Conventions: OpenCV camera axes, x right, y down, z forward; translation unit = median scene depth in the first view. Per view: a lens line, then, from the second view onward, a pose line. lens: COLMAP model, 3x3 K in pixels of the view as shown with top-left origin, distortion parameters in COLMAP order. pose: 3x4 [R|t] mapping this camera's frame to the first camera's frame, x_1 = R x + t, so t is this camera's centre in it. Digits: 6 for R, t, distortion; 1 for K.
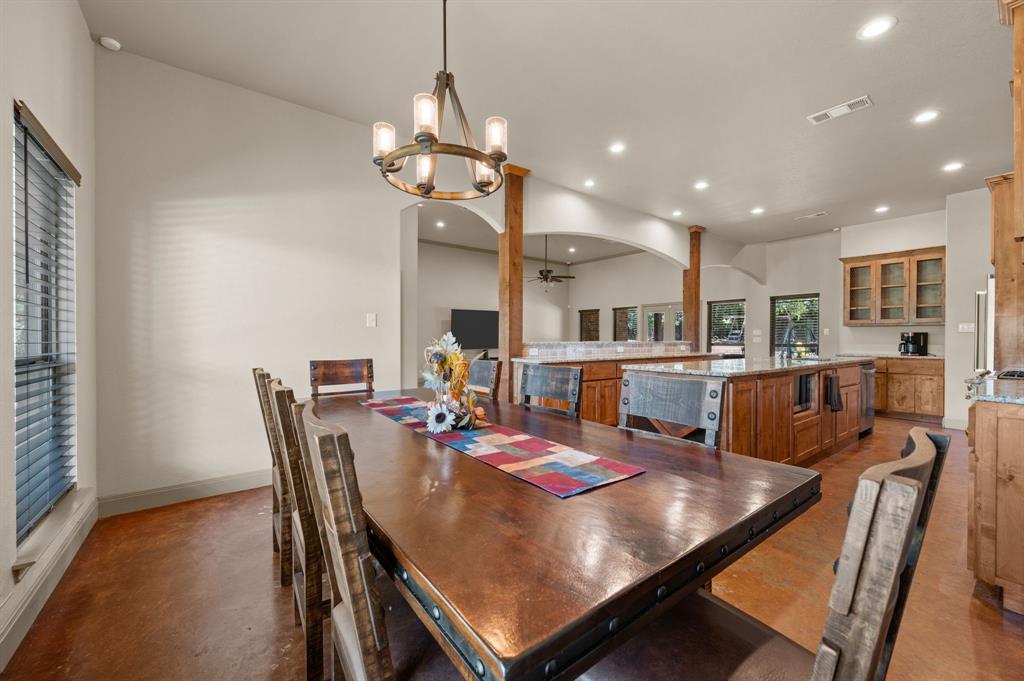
lens RADIAL K [[405.1, 0, 511.4], [0, 405.1, 340.8], [0, 0, 1]] dist [-0.000739, -0.001030]
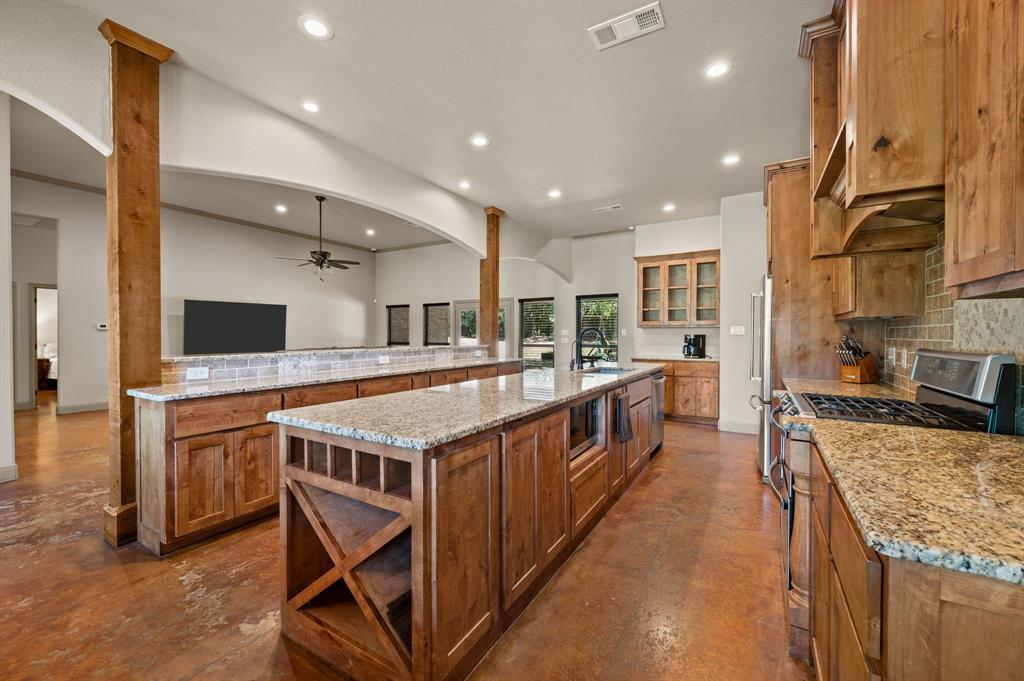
lens RADIAL K [[405.1, 0, 505.7], [0, 405.1, 341.2], [0, 0, 1]] dist [-0.000739, -0.001030]
pose [[0.933916, -0.008664, 0.357389, 0.202118], [0.005170, 0.999929, 0.010731, -0.017786], [-0.357456, -0.008174, 0.933894, 0.232975]]
